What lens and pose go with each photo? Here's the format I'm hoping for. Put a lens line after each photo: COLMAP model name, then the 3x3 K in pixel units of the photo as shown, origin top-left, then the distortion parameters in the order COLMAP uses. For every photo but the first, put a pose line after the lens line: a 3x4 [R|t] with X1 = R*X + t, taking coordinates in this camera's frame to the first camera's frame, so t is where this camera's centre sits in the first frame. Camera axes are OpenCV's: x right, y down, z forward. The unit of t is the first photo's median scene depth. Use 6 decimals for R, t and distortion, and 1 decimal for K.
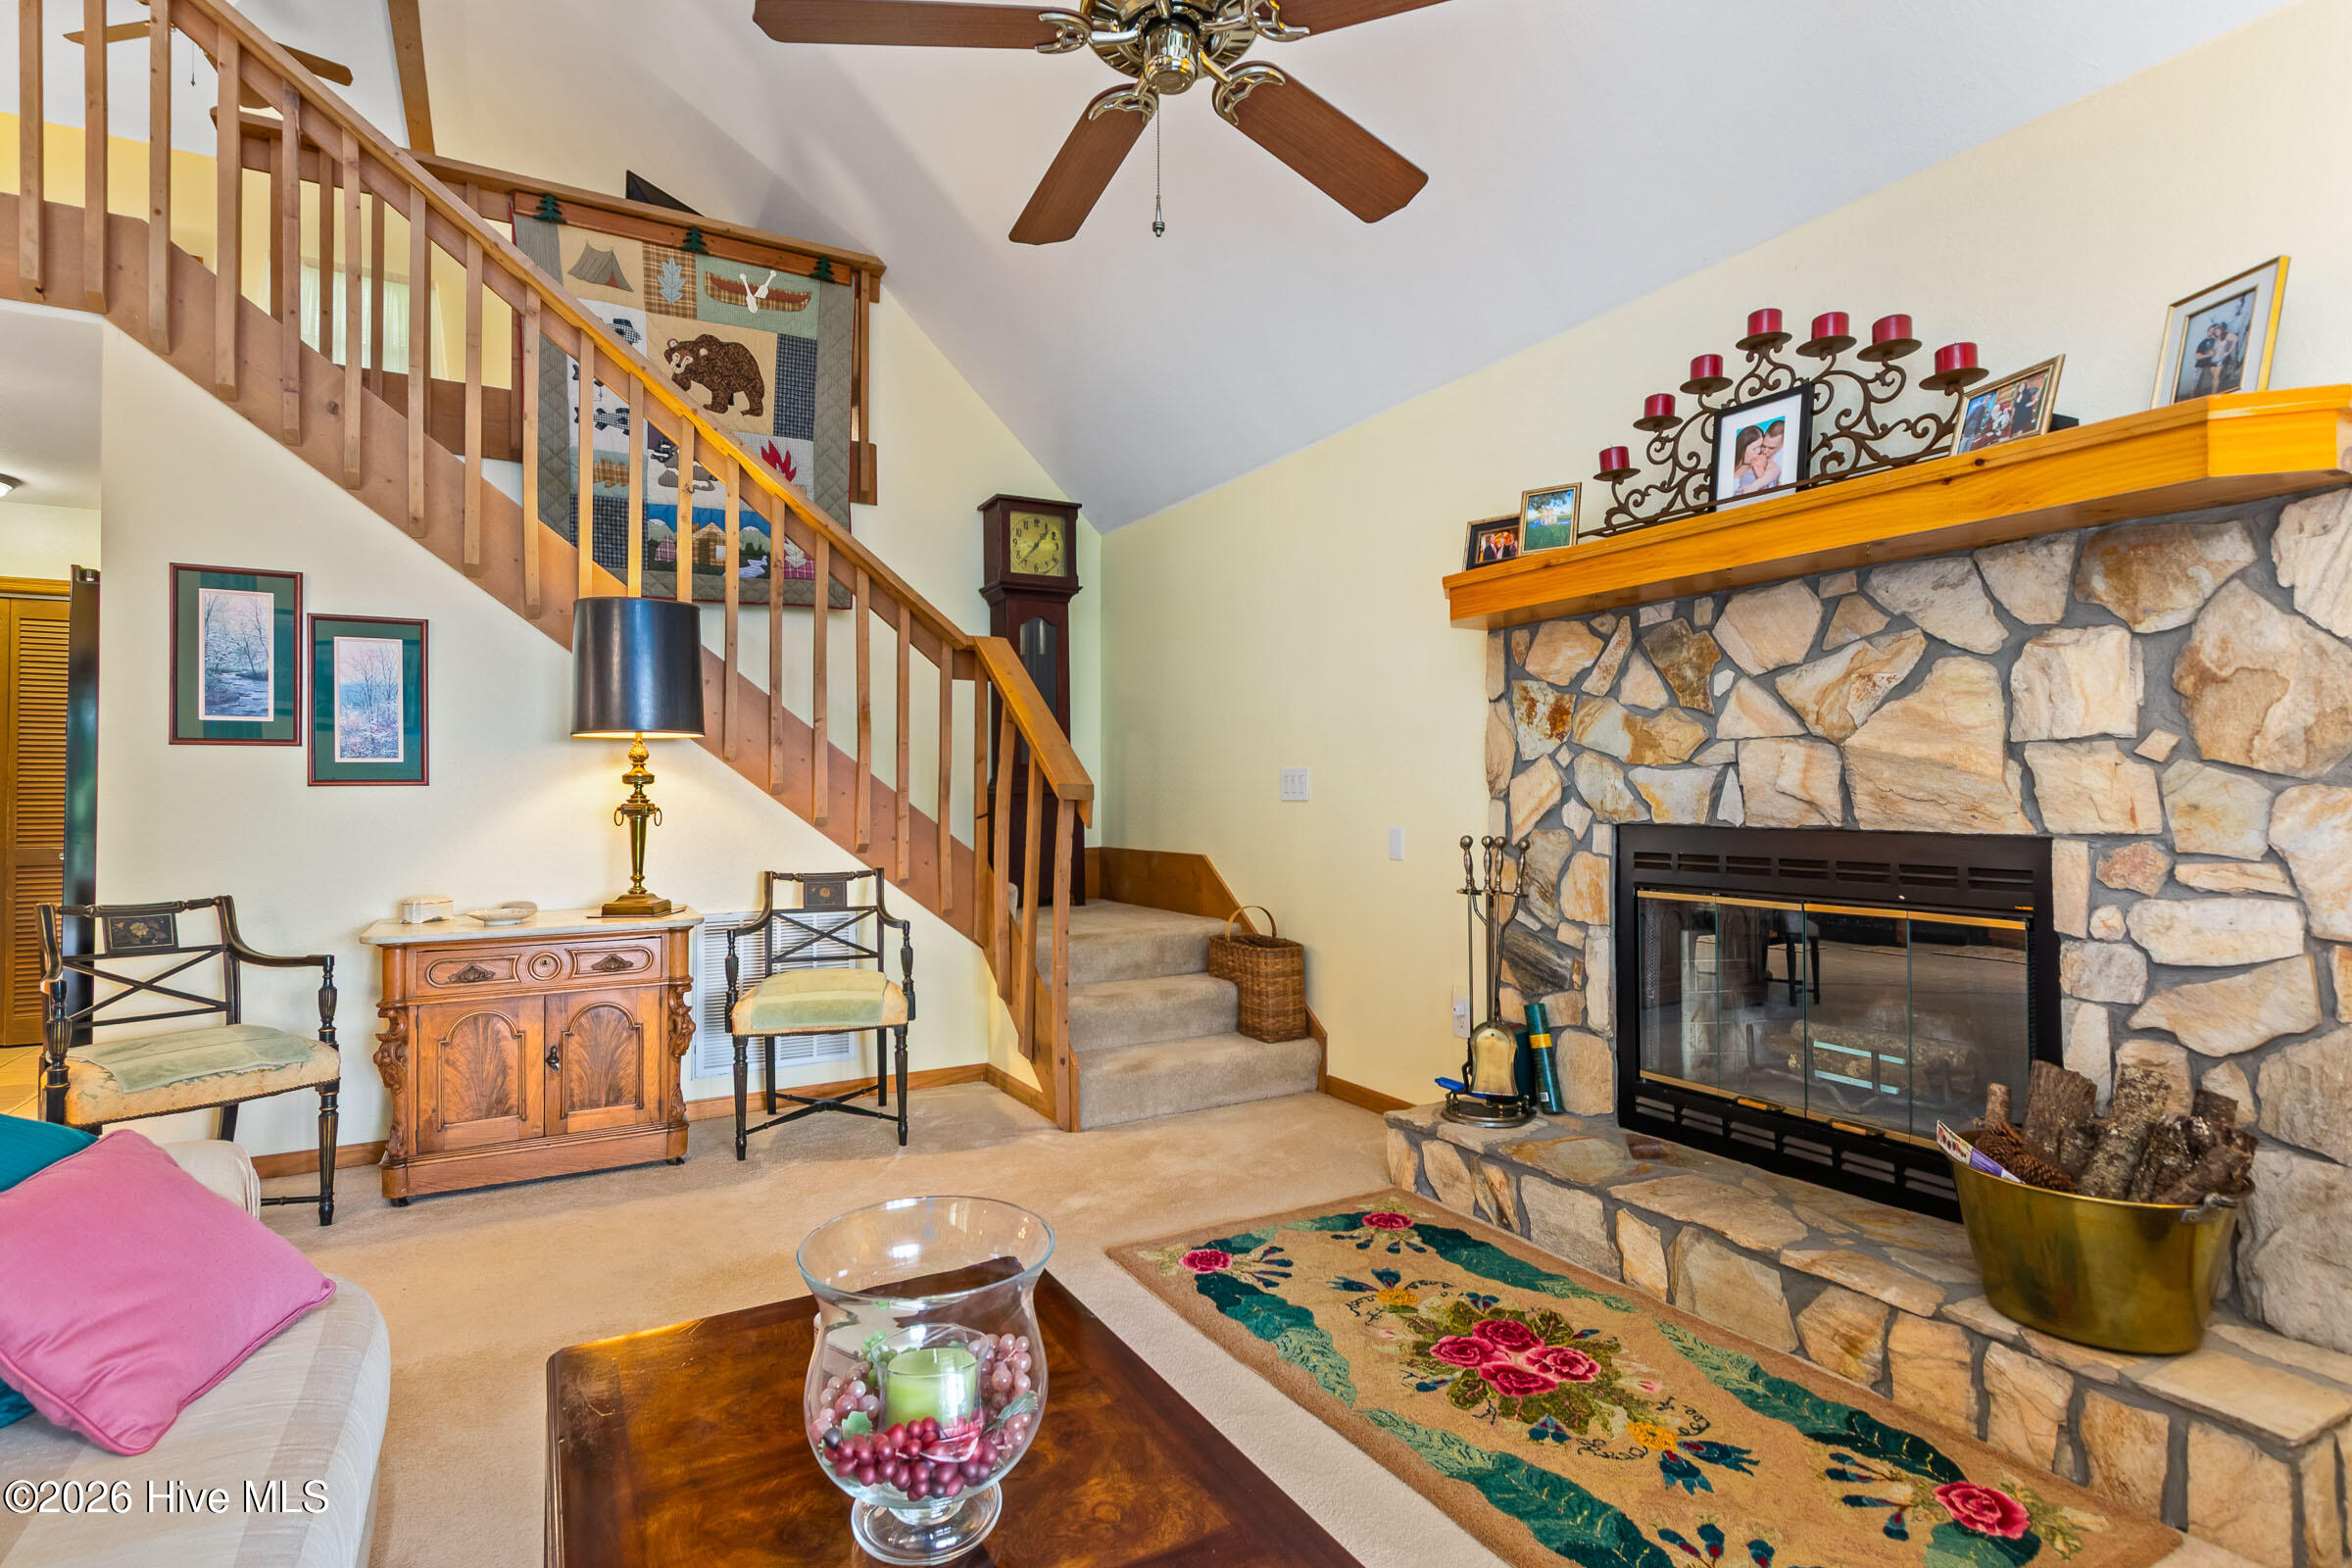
lens RADIAL K [[1134.2, 0, 1154.1], [0, 1134.2, 775.8], [0, 0, 1]] dist [0.002011, -0.000588]
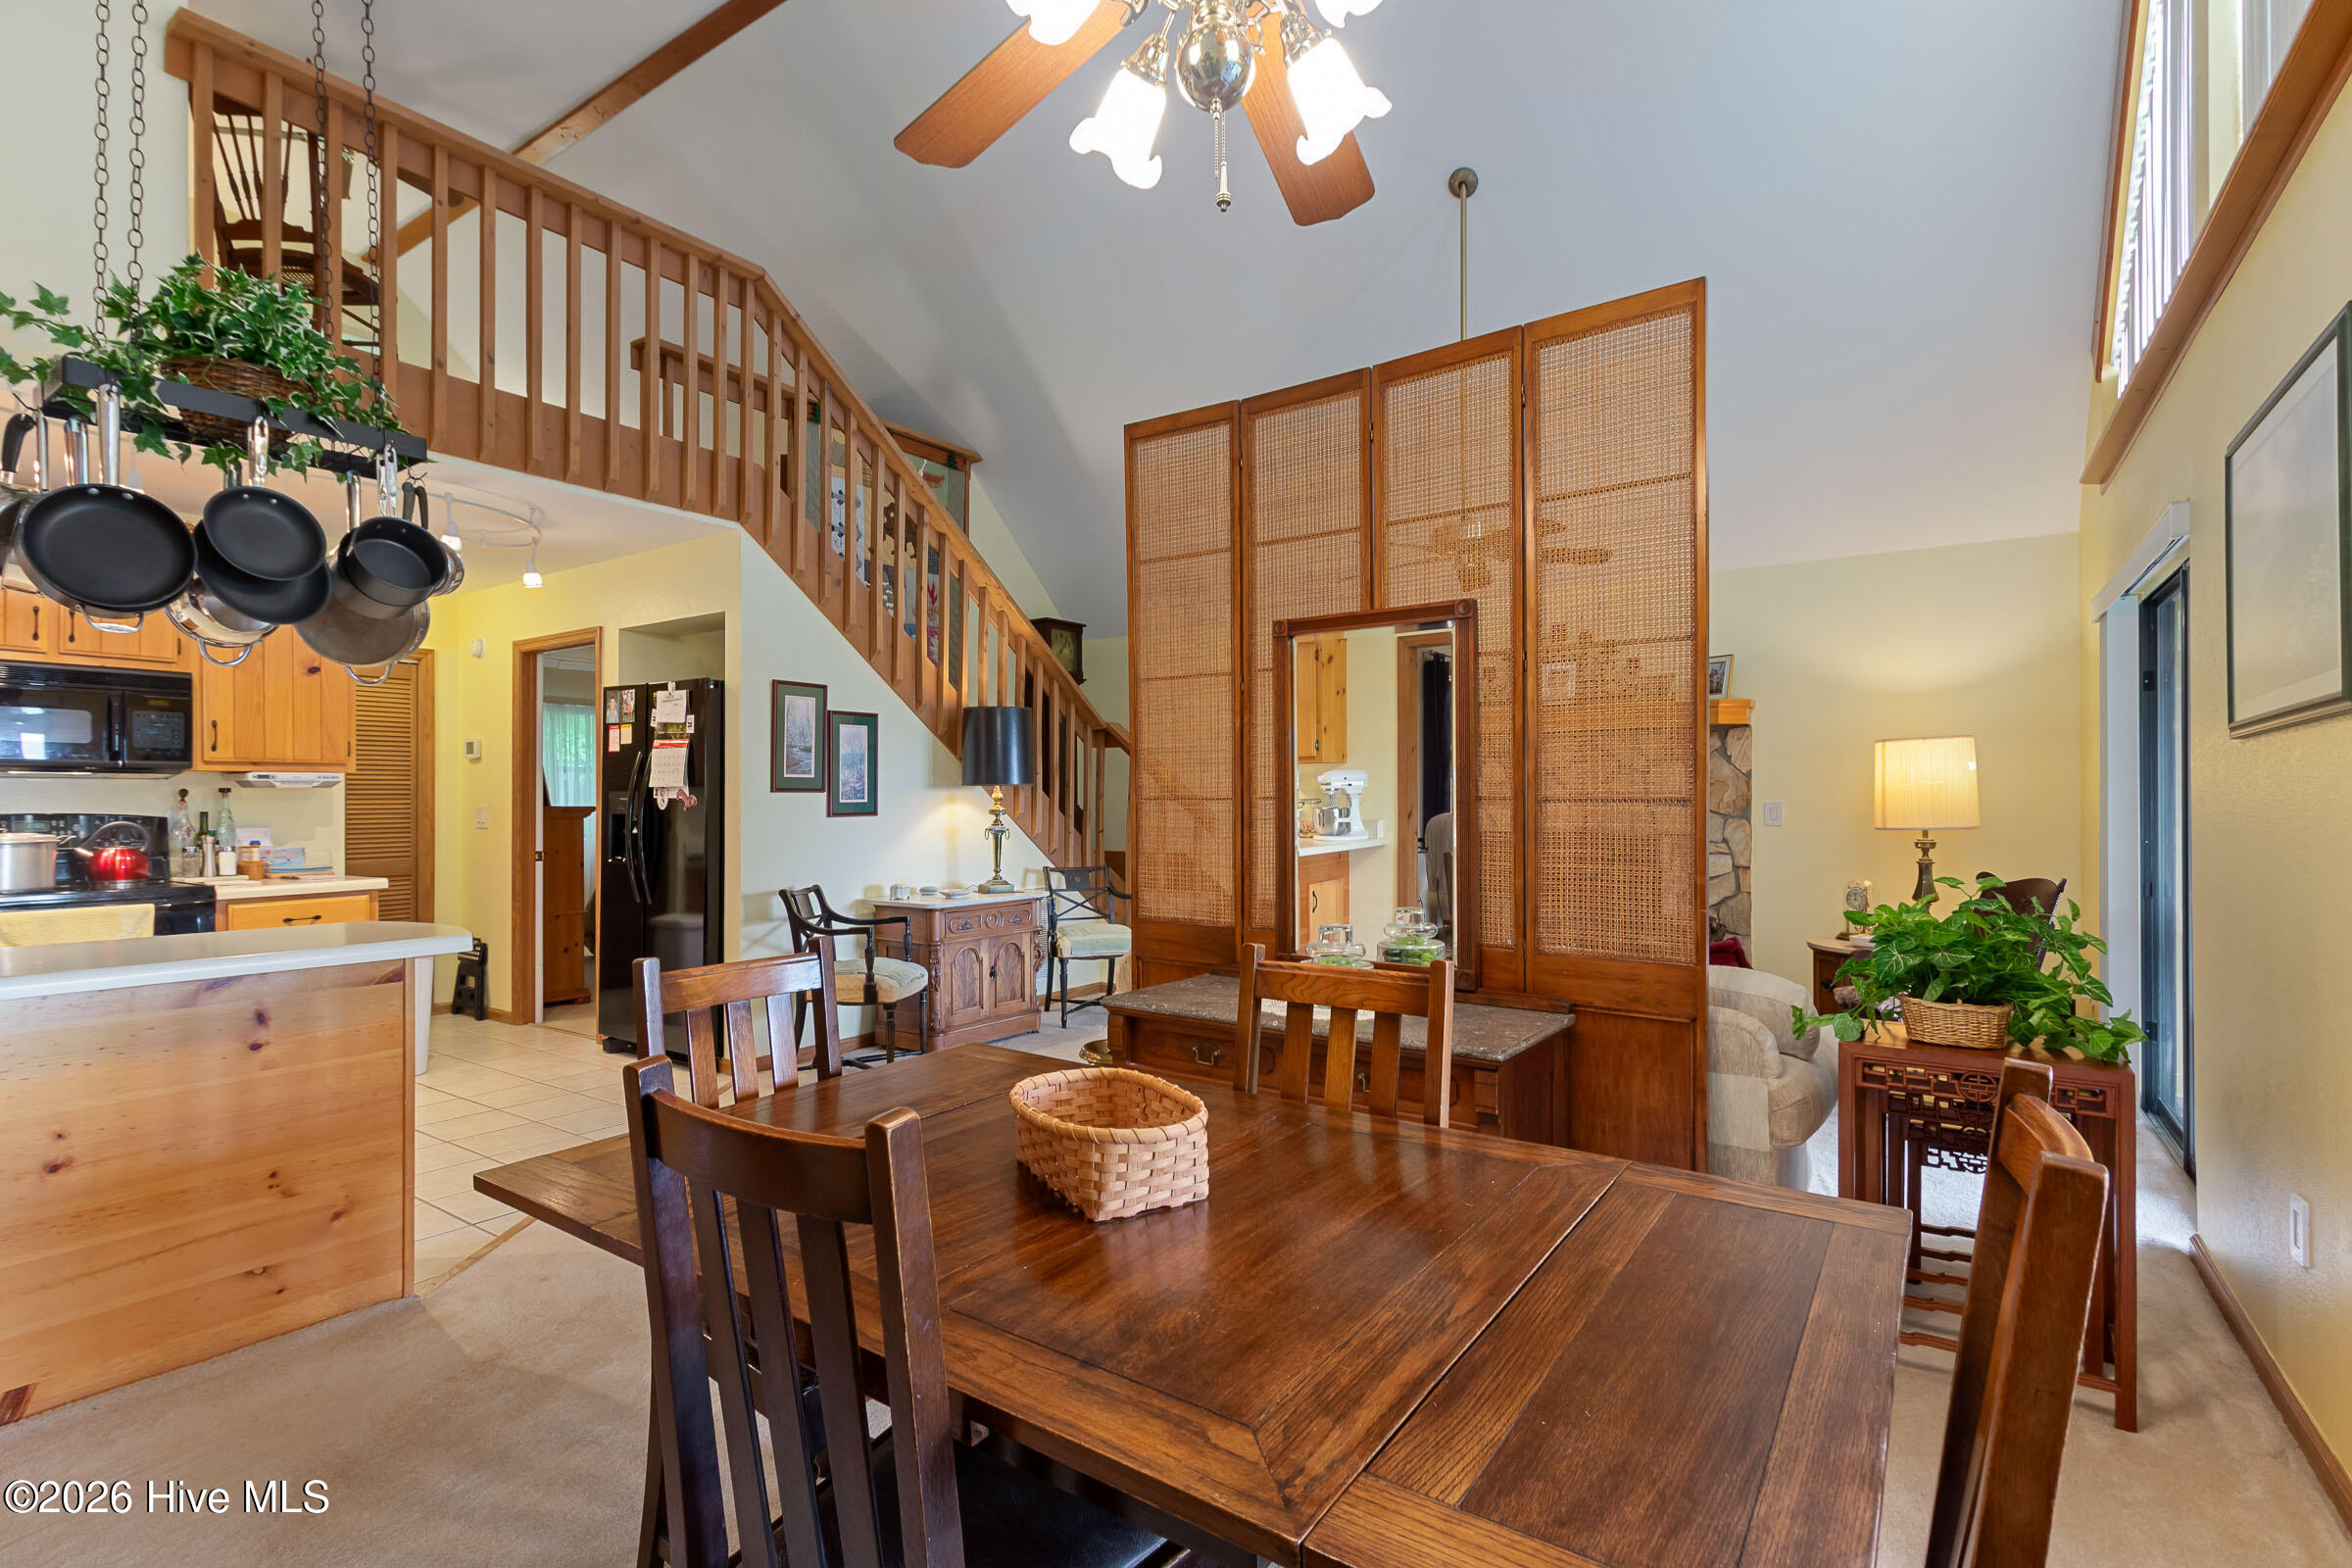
lens RADIAL K [[1087.4, 0, 1156.0], [0, 1087.4, 800.9], [0, 0, 1]] dist [-0.000379, -0.000250]
pose [[0.901781, 0.001171, 0.432193, -1.071063], [-0.007530, 0.999887, 0.013004, -0.041022], [-0.432129, -0.014981, 0.901688, -0.636392]]
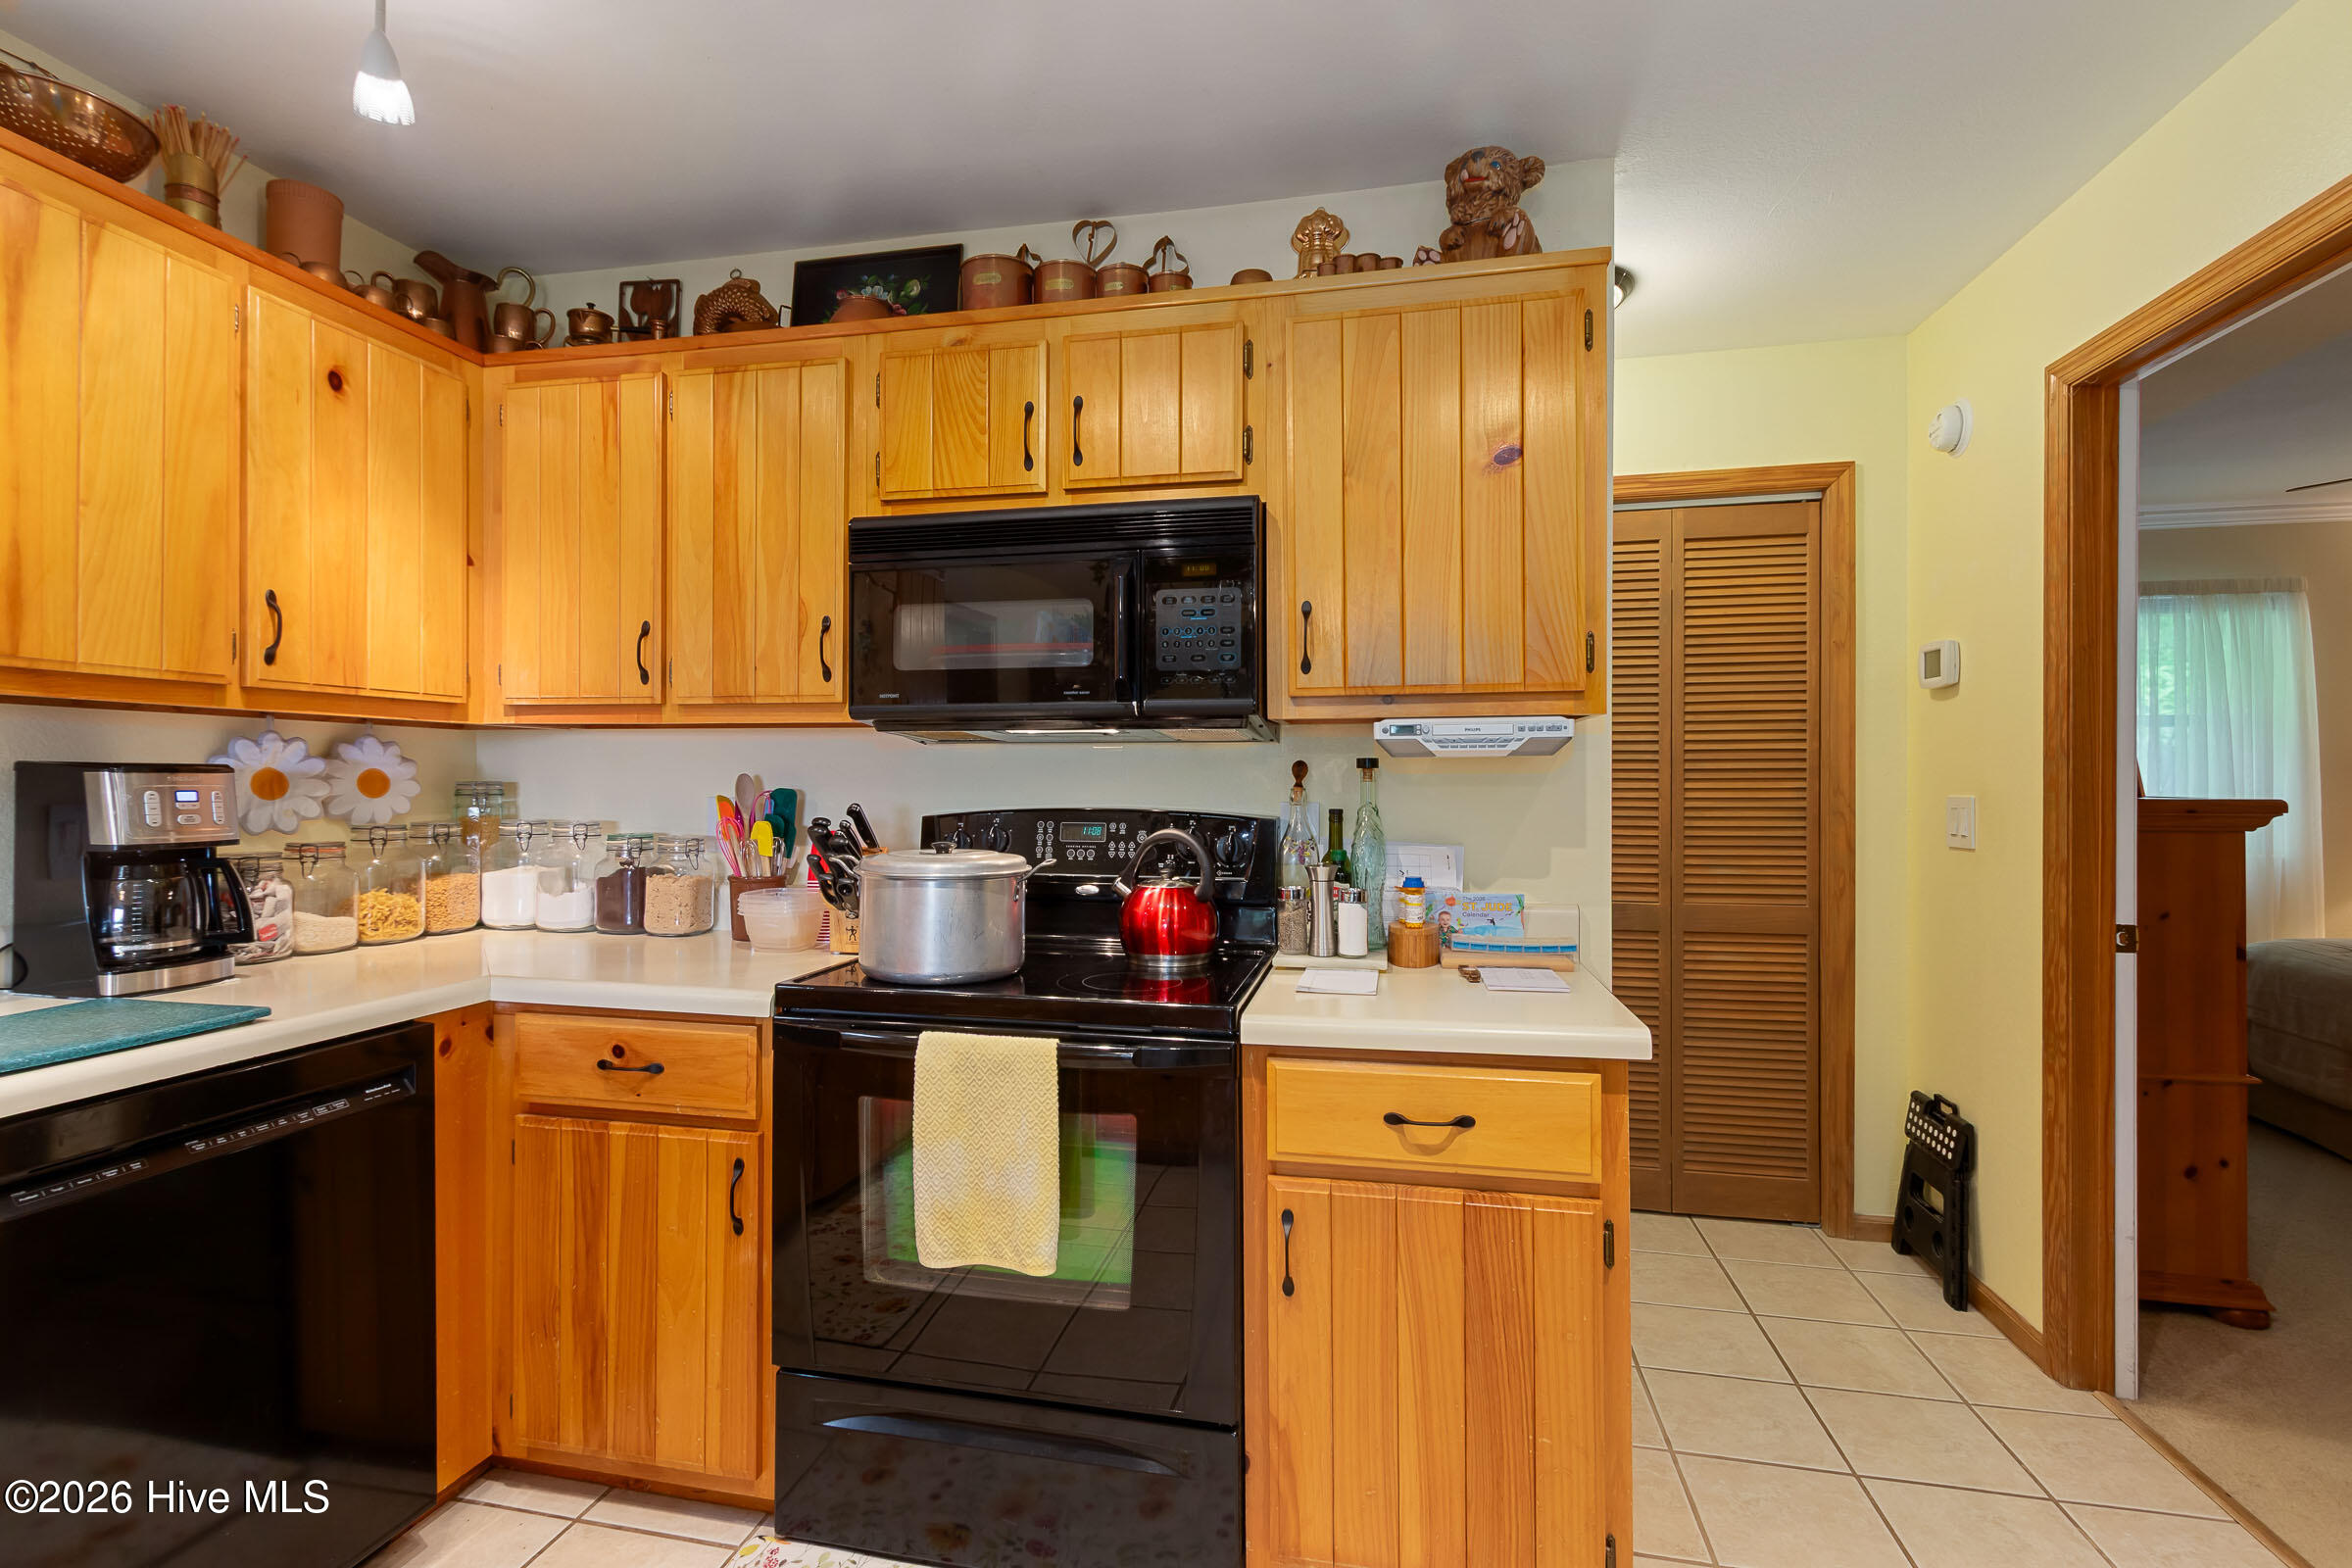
lens RADIAL K [[1104.2, 0, 1156.8], [0, 1104.2, 772.5], [0, 0, 1]] dist [0.017007, -0.009091]
pose [[0.741134, 0.000530, -0.671357, -1.205252], [0.009197, 0.999898, 0.010942, -0.029963], [0.671294, -0.014284, 0.741054, 0.615514]]
